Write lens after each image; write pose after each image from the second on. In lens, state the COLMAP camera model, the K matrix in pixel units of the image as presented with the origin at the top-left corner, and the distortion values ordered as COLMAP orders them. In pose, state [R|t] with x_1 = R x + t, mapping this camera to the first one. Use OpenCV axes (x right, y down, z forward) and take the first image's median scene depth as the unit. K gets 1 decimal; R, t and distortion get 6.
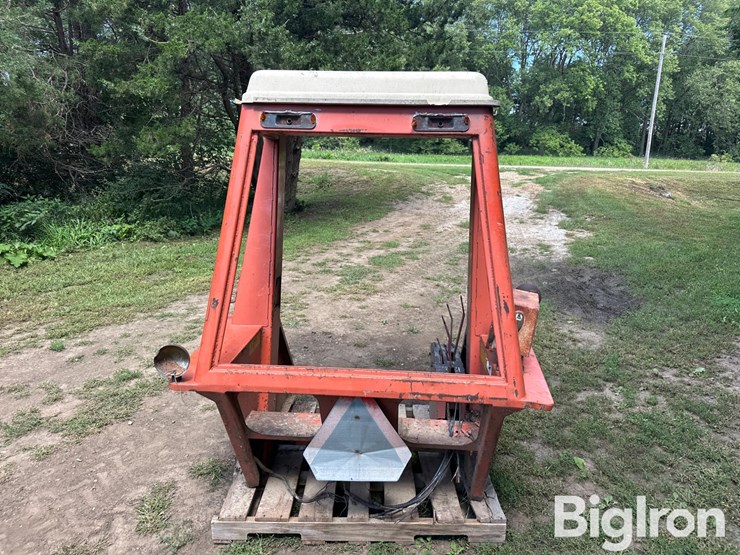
lens RADIAL K [[521.8, 0, 372.1], [0, 521.8, 267.9], [0, 0, 1]] dist [0.092011, -0.133606]
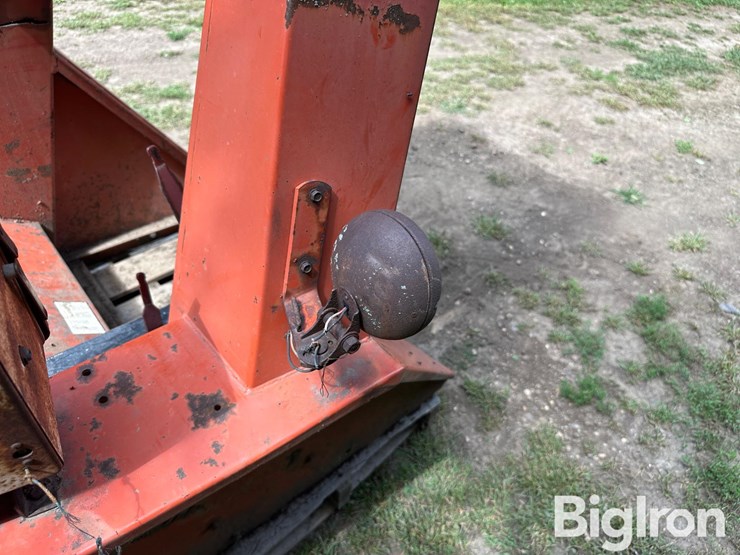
lens RADIAL K [[533.9, 0, 375.0], [0, 533.9, 273.9], [0, 0, 1]] dist [0.026760, -0.046055]
pose [[0.711511, 0.489826, -0.503808, 0.292141], [-0.222566, 0.837169, 0.499612, -0.034439], [0.666496, -0.243349, 0.704673, 0.628662]]
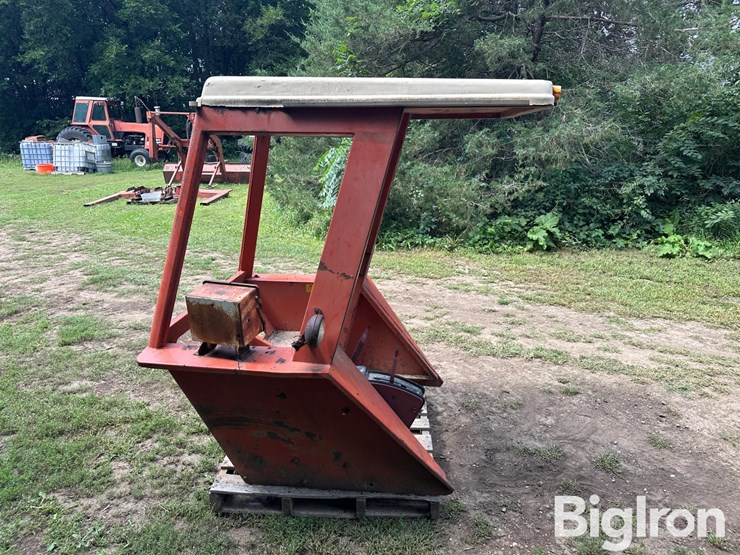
lens RADIAL K [[521.8, 0, 372.1], [0, 521.8, 267.9], [0, 0, 1]] dist [0.092011, -0.133606]
pose [[-0.022464, 0.220941, -0.975028, 0.767169], [-0.221082, 0.950031, 0.220370, -0.167608], [0.974996, 0.220512, 0.027504, 0.766427]]
